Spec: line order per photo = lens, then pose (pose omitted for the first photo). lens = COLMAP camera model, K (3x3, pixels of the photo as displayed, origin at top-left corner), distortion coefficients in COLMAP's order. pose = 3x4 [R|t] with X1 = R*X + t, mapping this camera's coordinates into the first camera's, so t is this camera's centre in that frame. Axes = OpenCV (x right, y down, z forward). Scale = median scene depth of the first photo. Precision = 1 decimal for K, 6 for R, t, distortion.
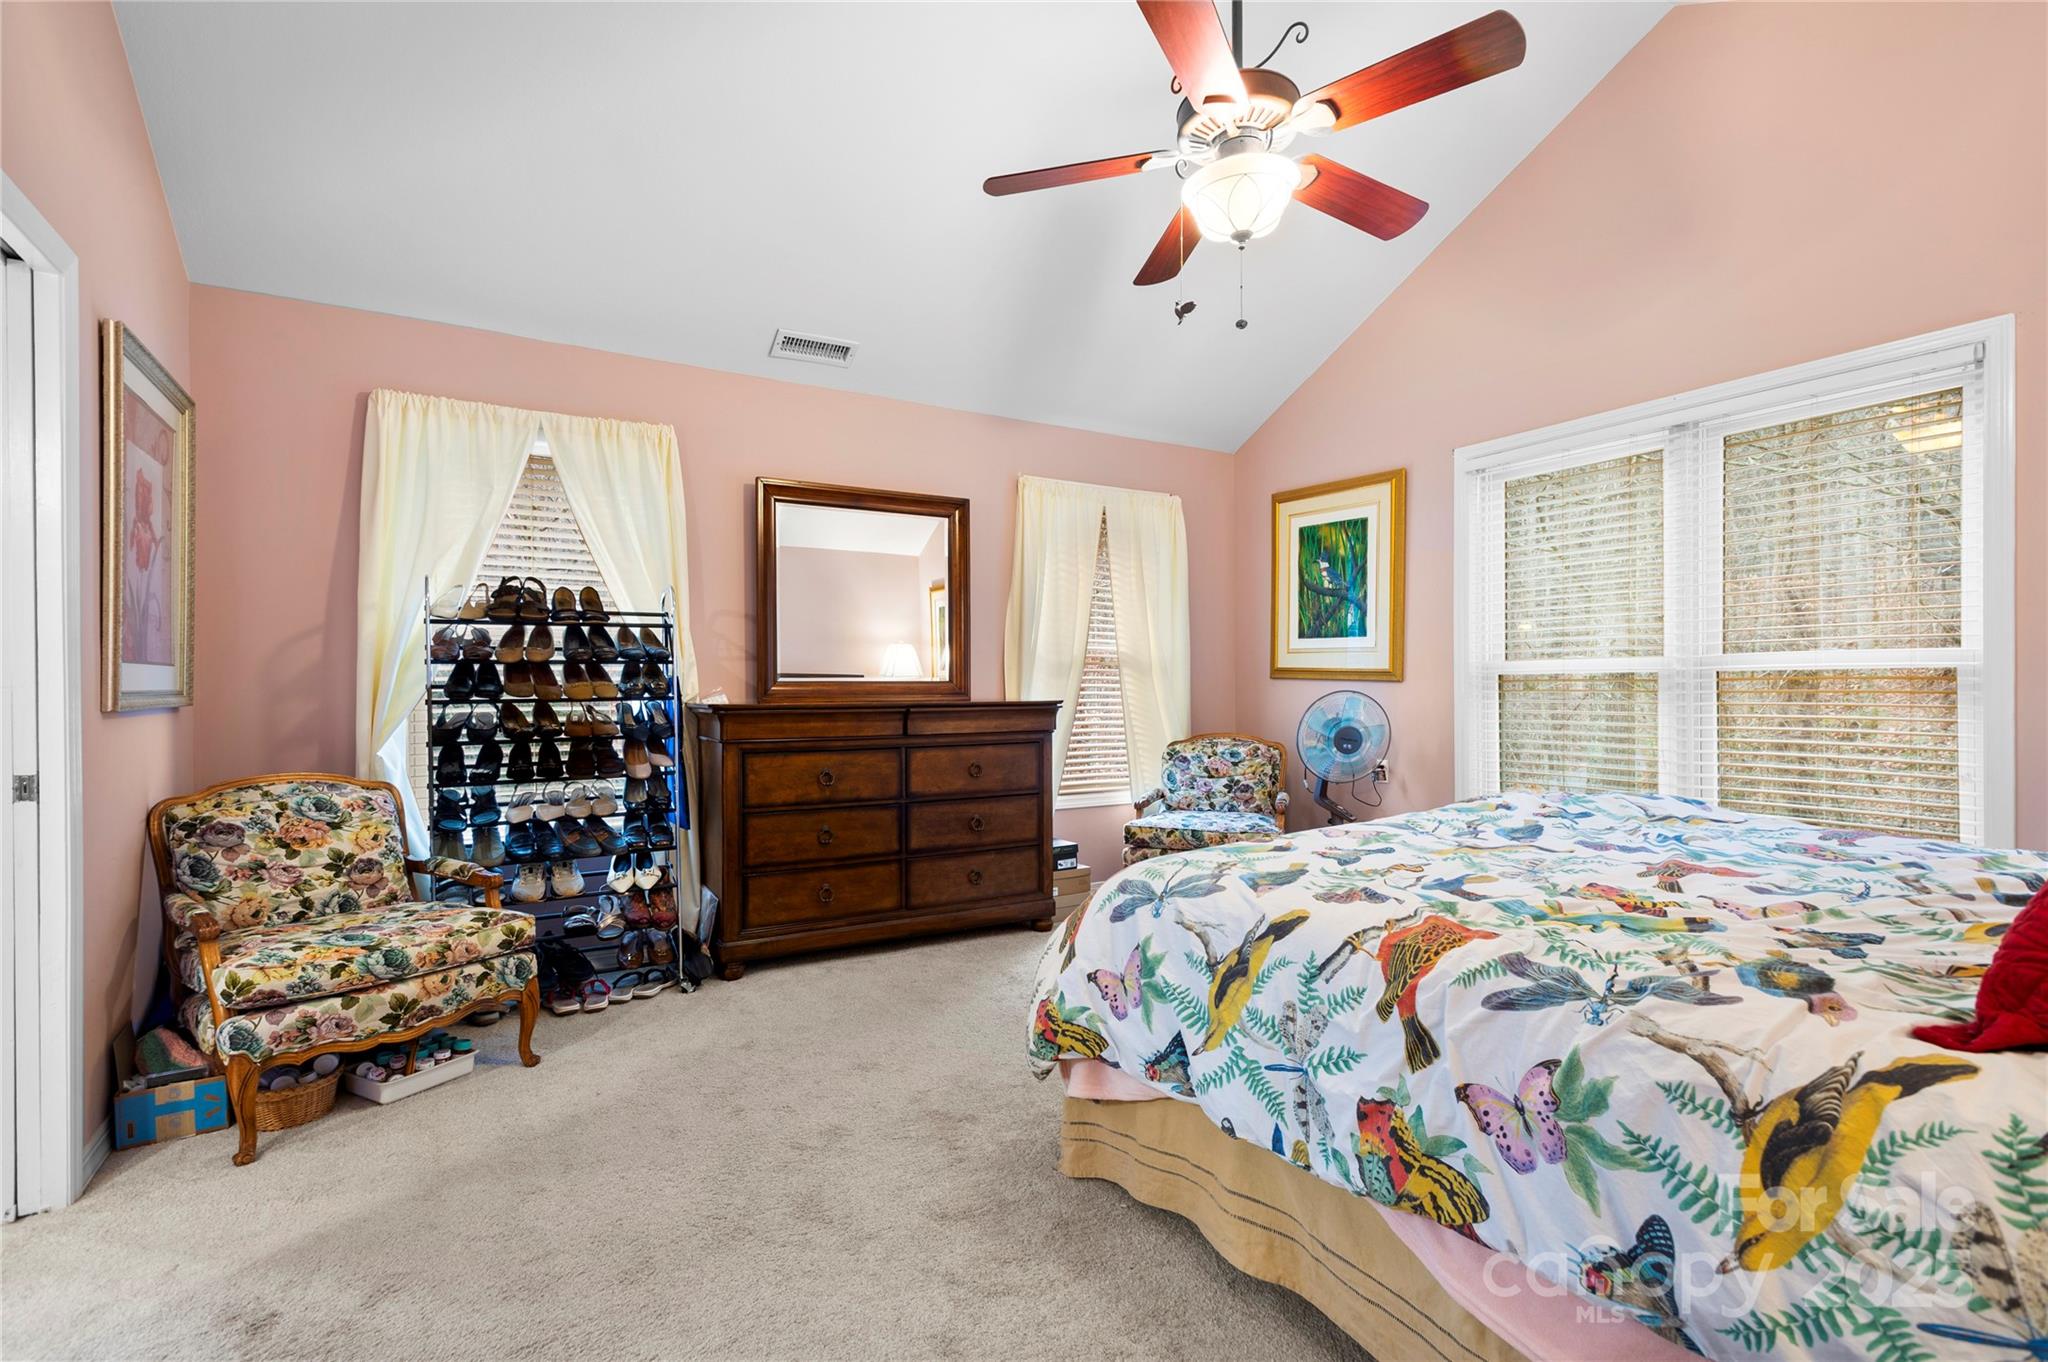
lens RADIAL K [[957.5, 0, 1020.3], [0, 957.5, 683.3], [0, 0, 1]] dist [0.013506, -0.000869]
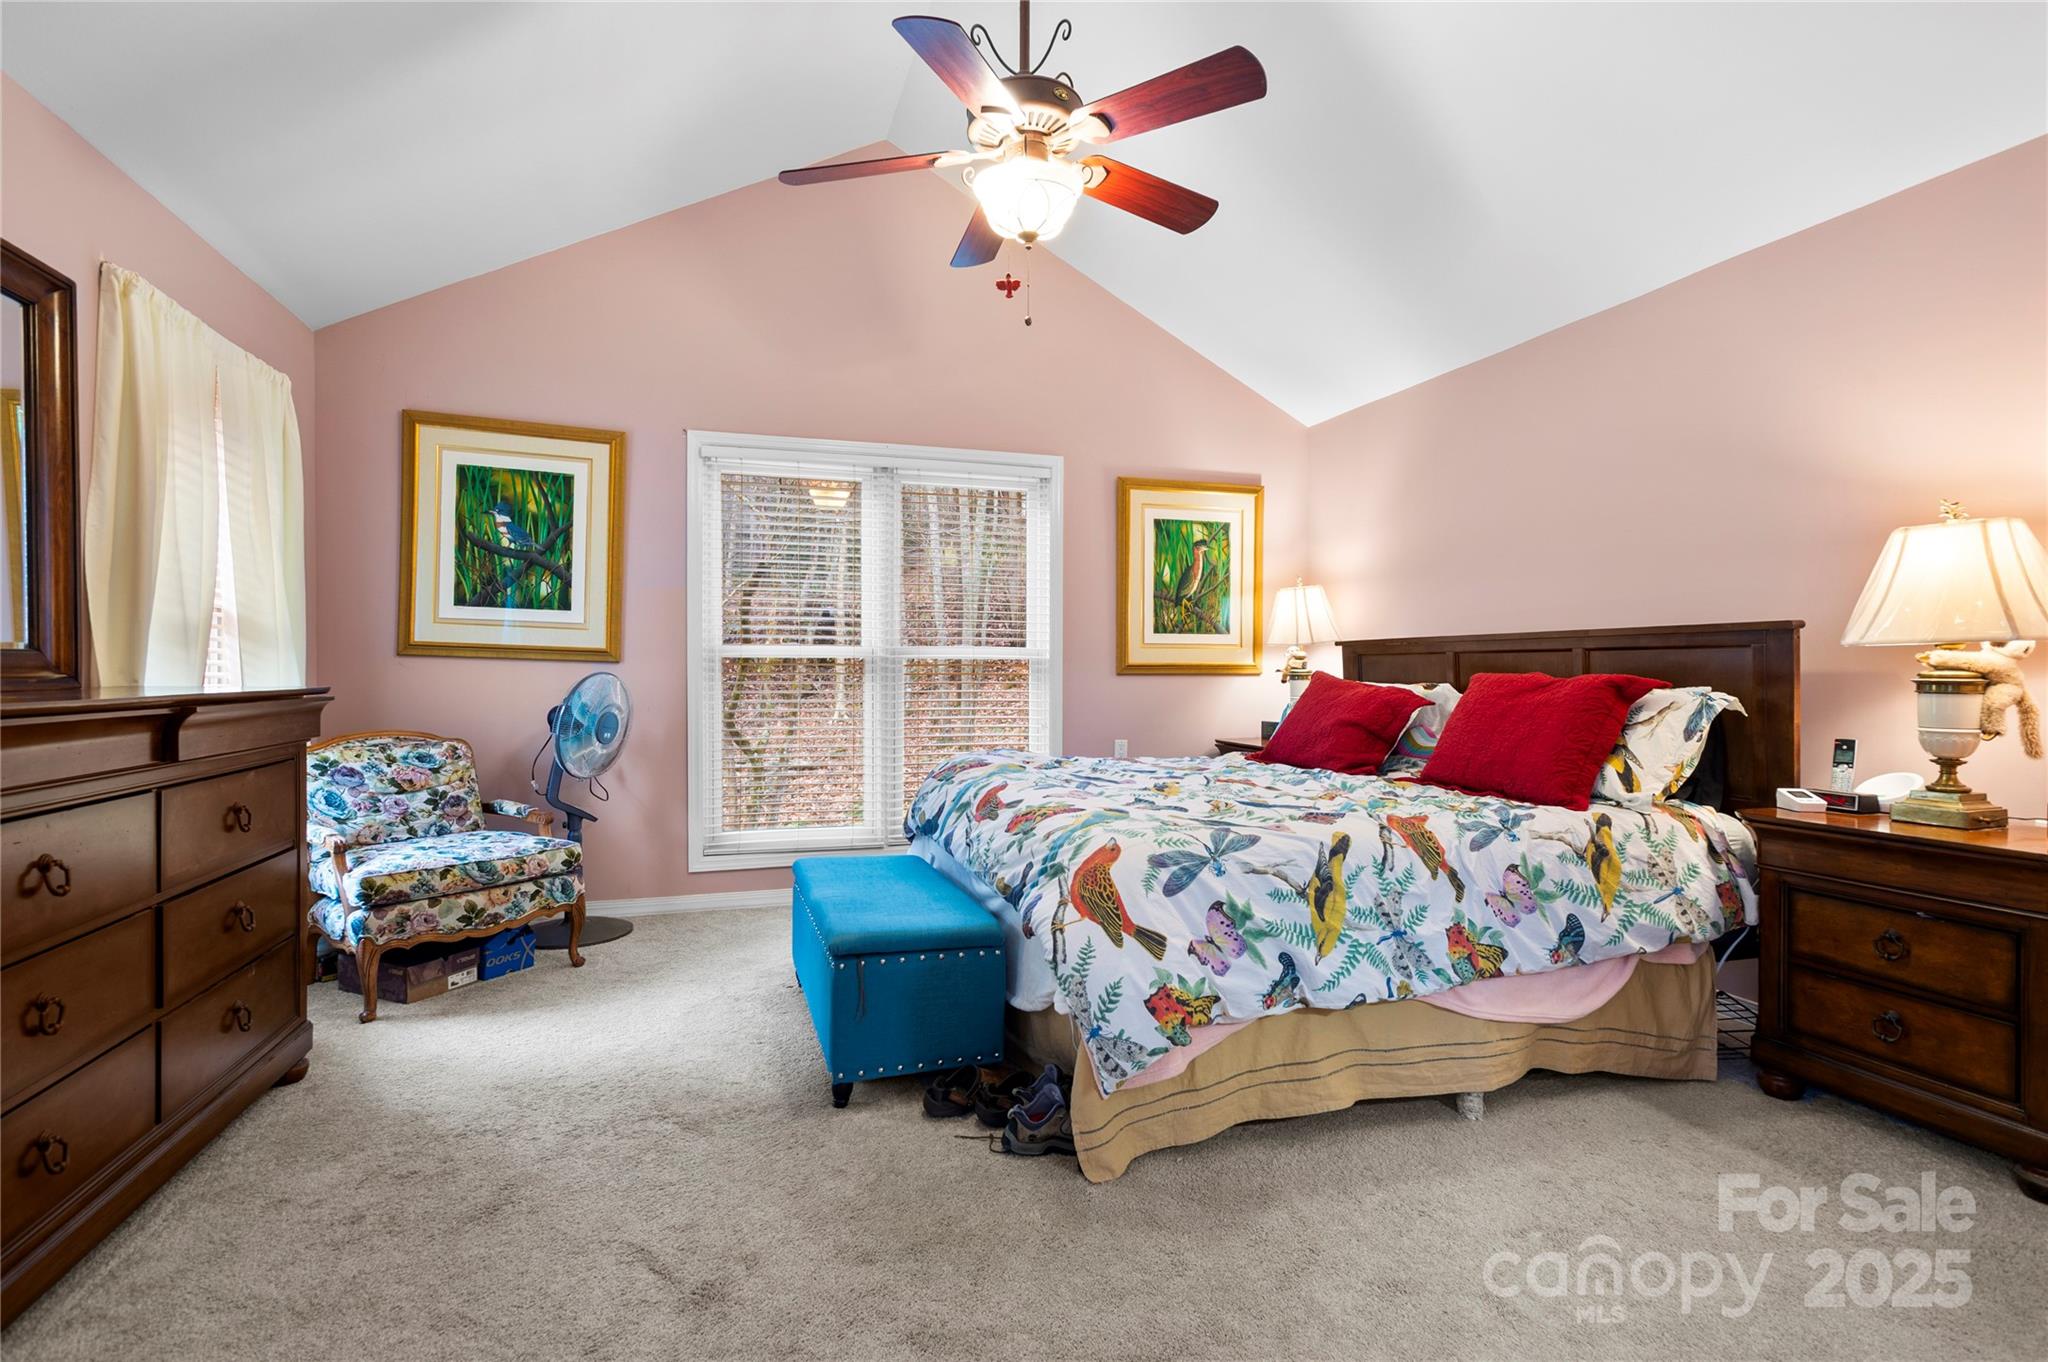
lens RADIAL K [[982.4, 0, 1014.0], [0, 982.4, 671.3], [0, 0, 1]] dist [0.023043, -0.008665]
pose [[0.235742, 0.004126, 0.971807, -0.433394], [-0.010566, 0.999943, -0.001682, 0.004208], [-0.971758, -0.009872, 0.235772, 0.404299]]
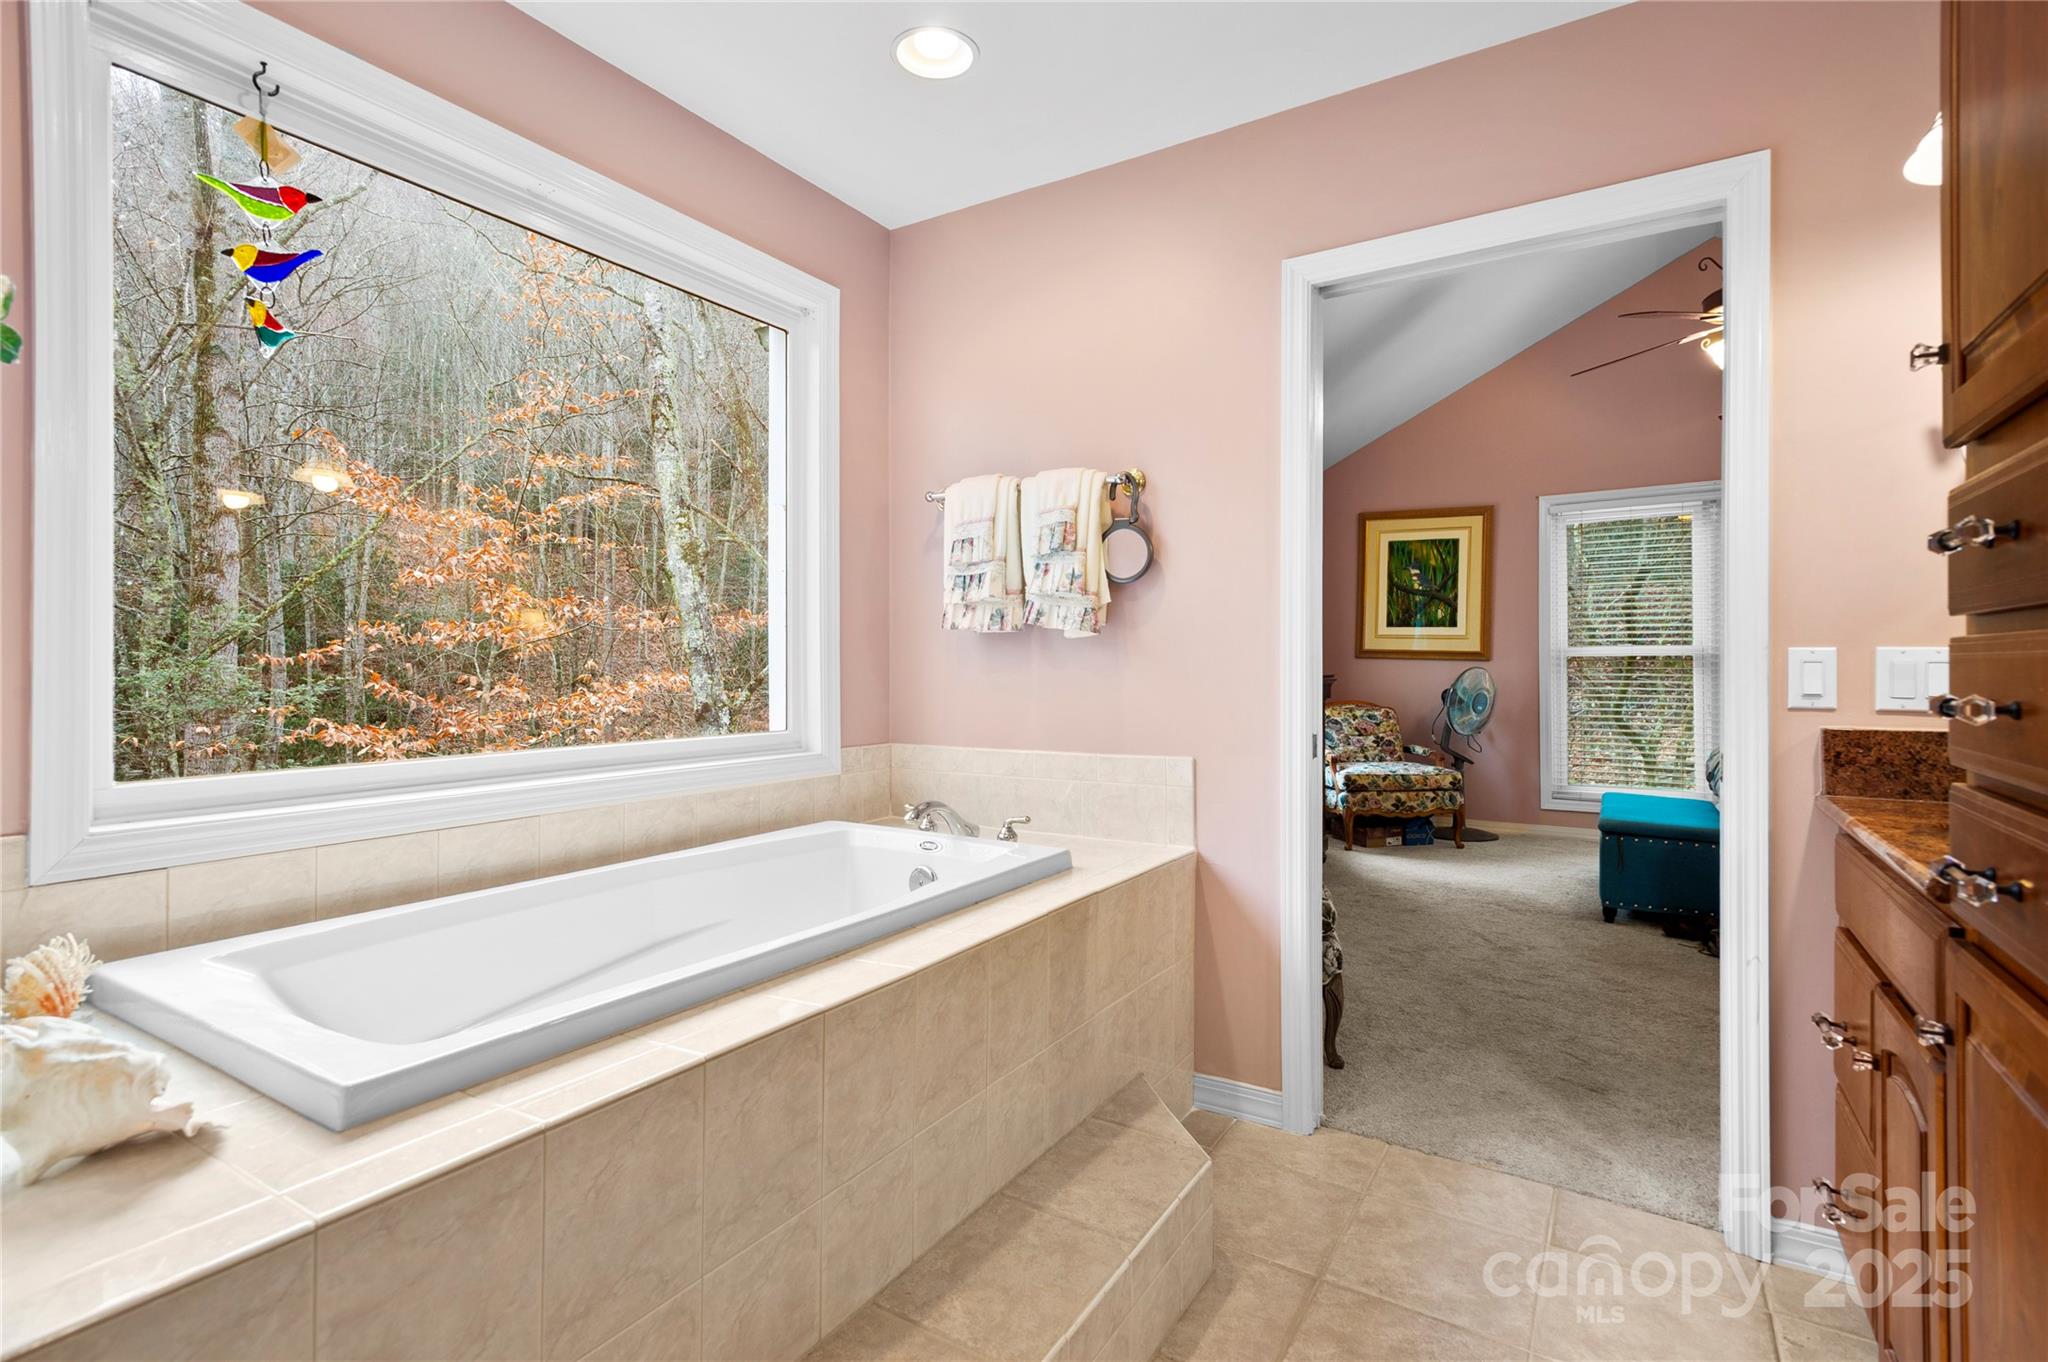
lens RADIAL K [[945.6, 0, 1024.0], [0, 945.6, 681.0], [0, 0, 1]] dist [0.001115, -0.000062]
pose [[0.893156, -0.004361, 0.449726, -0.803355], [-0.003955, 0.999838, 0.017551, 0.006259], [-0.449730, -0.017454, 0.892994, 0.088622]]
